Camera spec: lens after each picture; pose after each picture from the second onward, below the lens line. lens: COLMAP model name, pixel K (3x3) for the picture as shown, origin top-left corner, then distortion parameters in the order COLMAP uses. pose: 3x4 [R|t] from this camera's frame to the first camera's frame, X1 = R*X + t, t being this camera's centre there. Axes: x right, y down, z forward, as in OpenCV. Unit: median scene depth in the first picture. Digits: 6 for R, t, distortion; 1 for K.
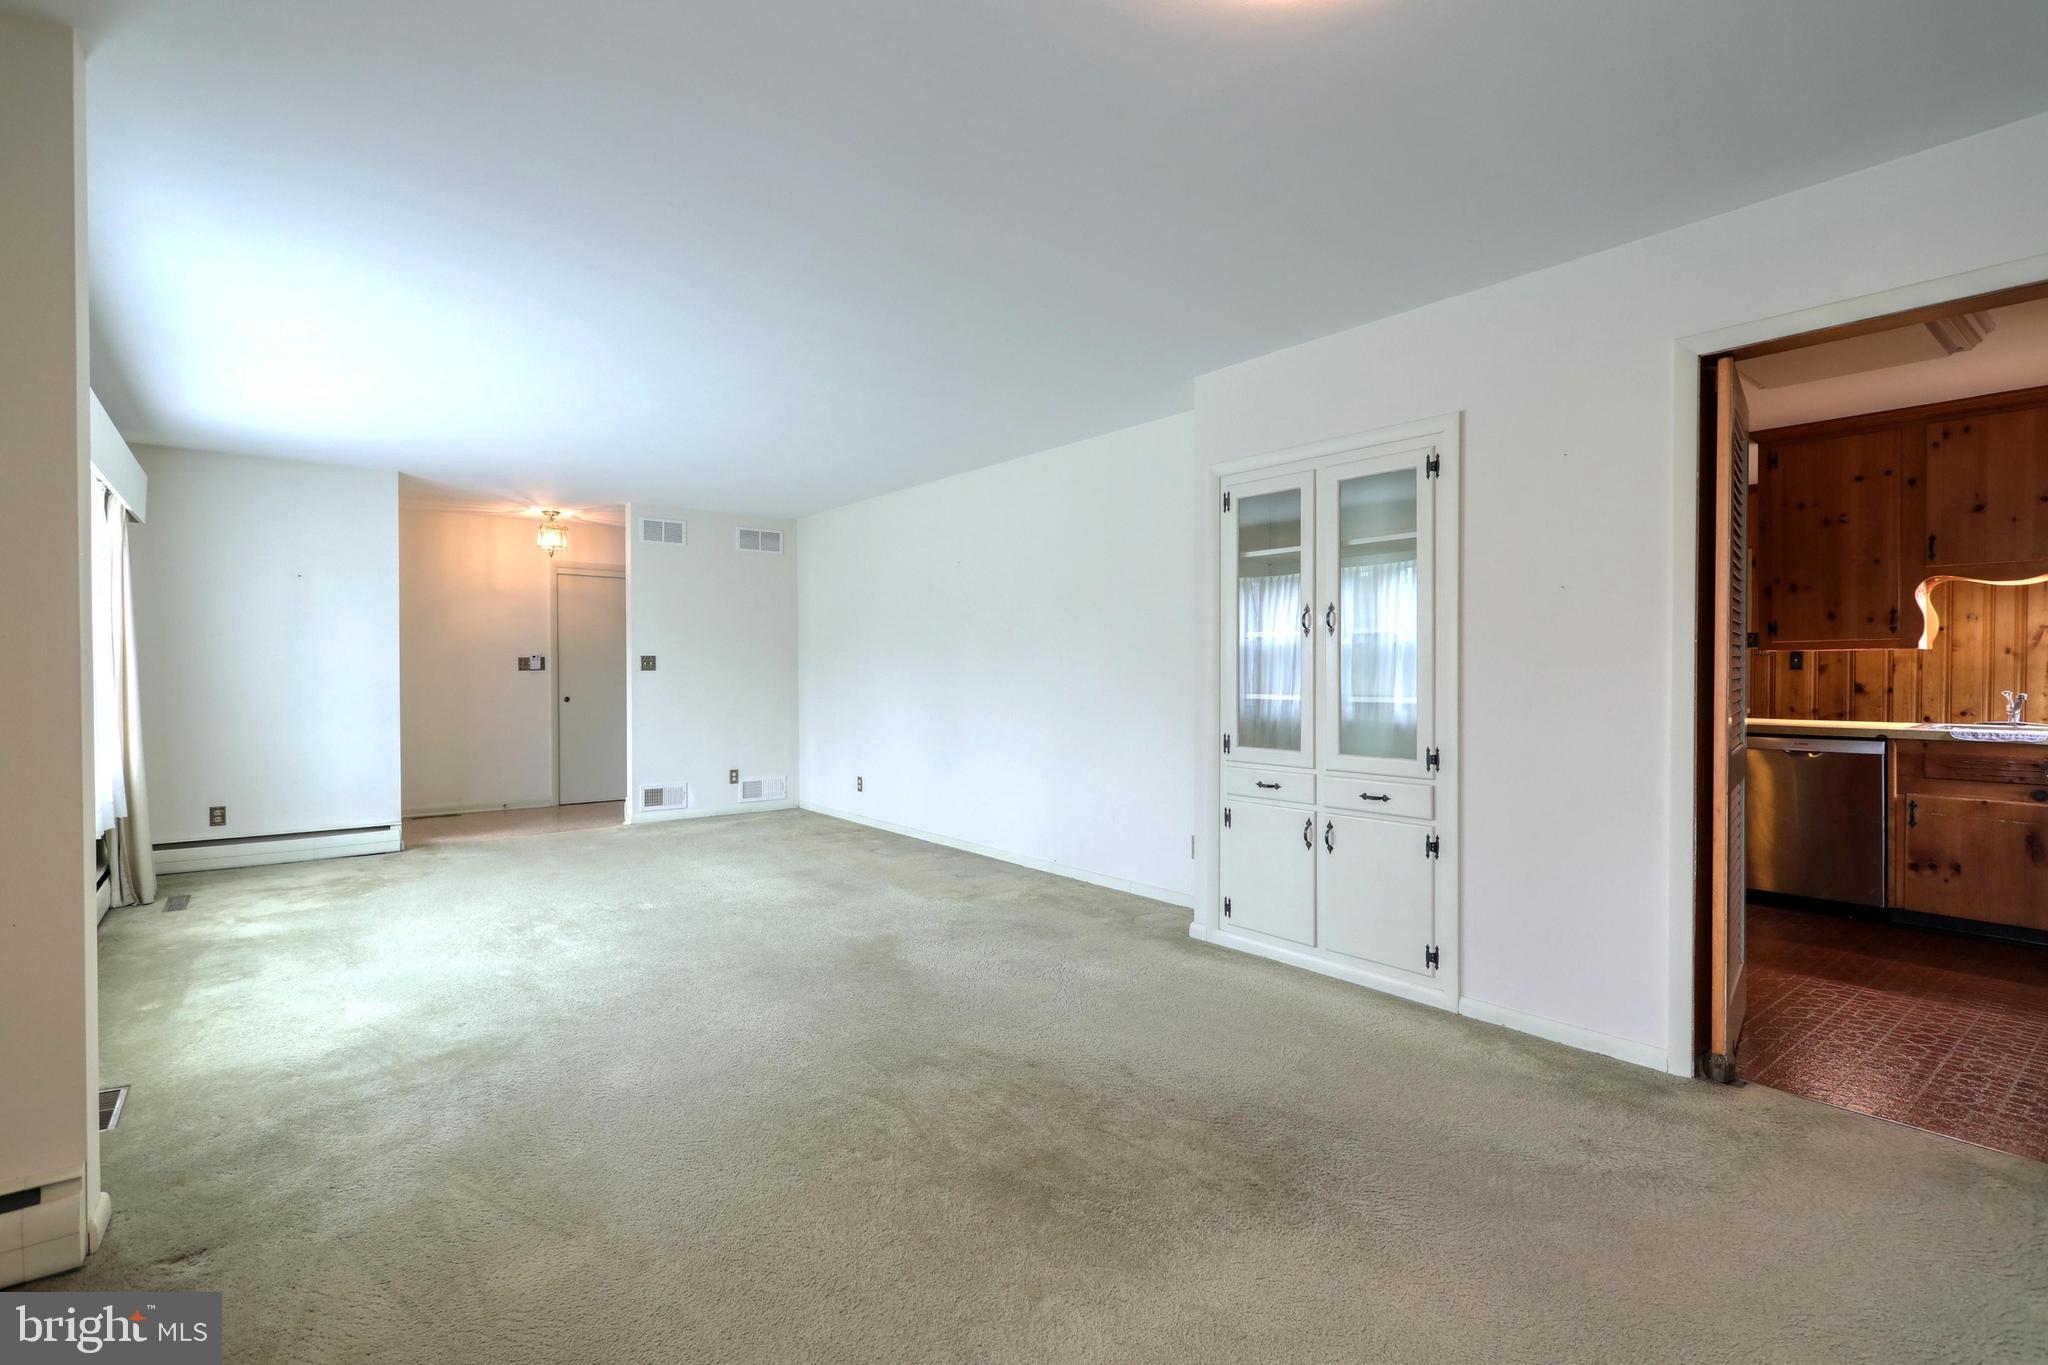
lens RADIAL K [[967.4, 0, 1024.0], [0, 967.4, 682.5], [0, 0, 1]] dist [0.002679, 0.000483]
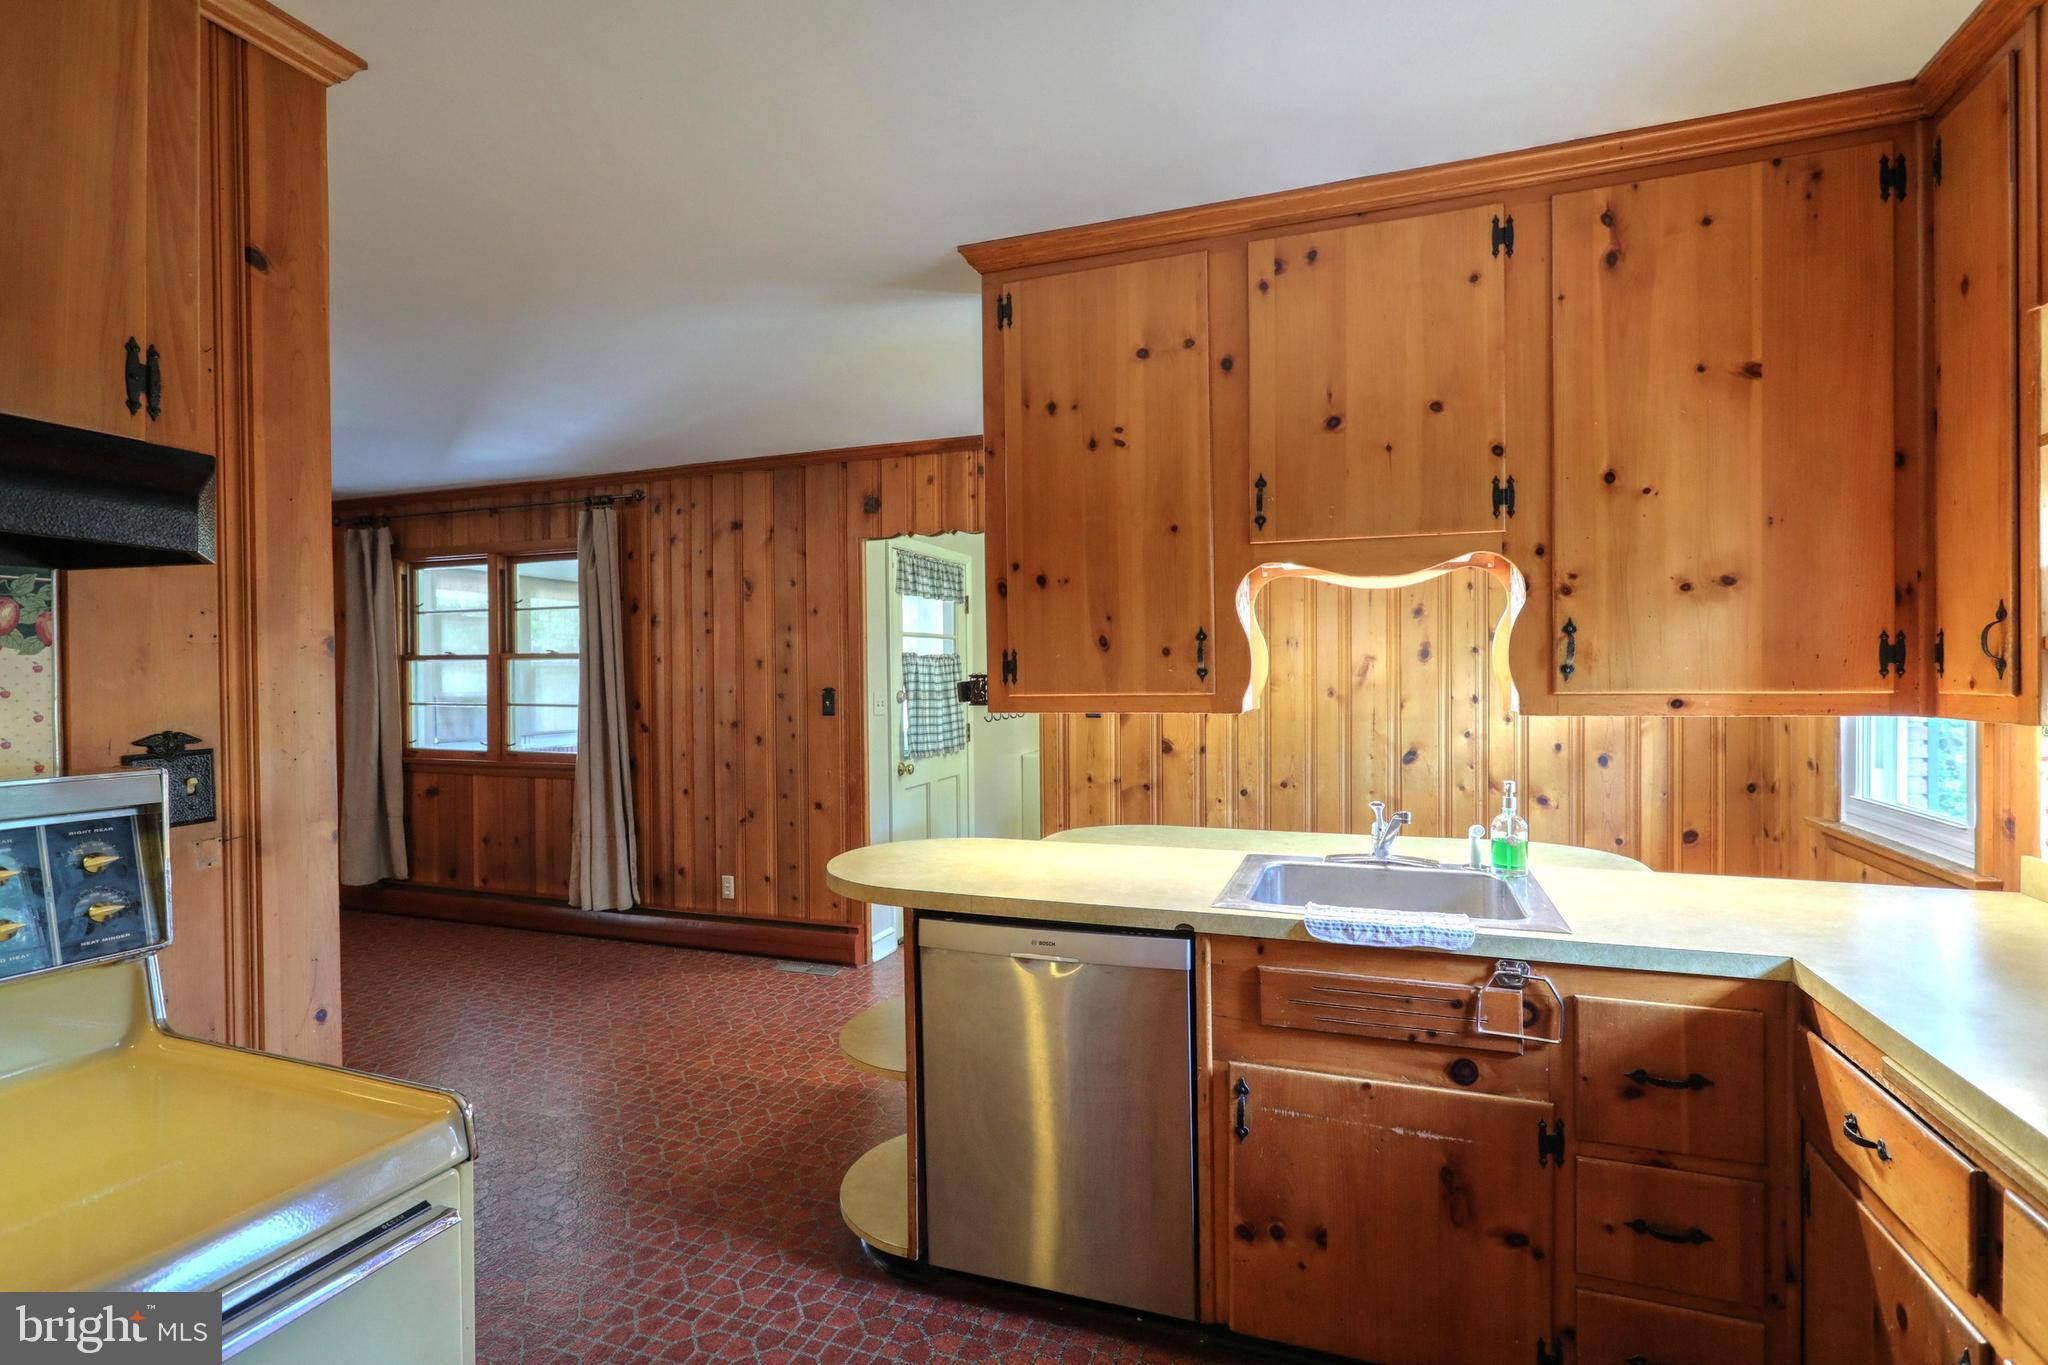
lens RADIAL K [[980.7, 0, 1027.7], [0, 980.7, 676.7], [0, 0, 1]] dist [-0.002192, 0.000947]
pose [[0.853226, -0.007689, 0.521484, 0.583631], [0.013014, 0.999894, -0.006550, -0.051839], [-0.521379, 0.012375, 0.853236, 0.646569]]
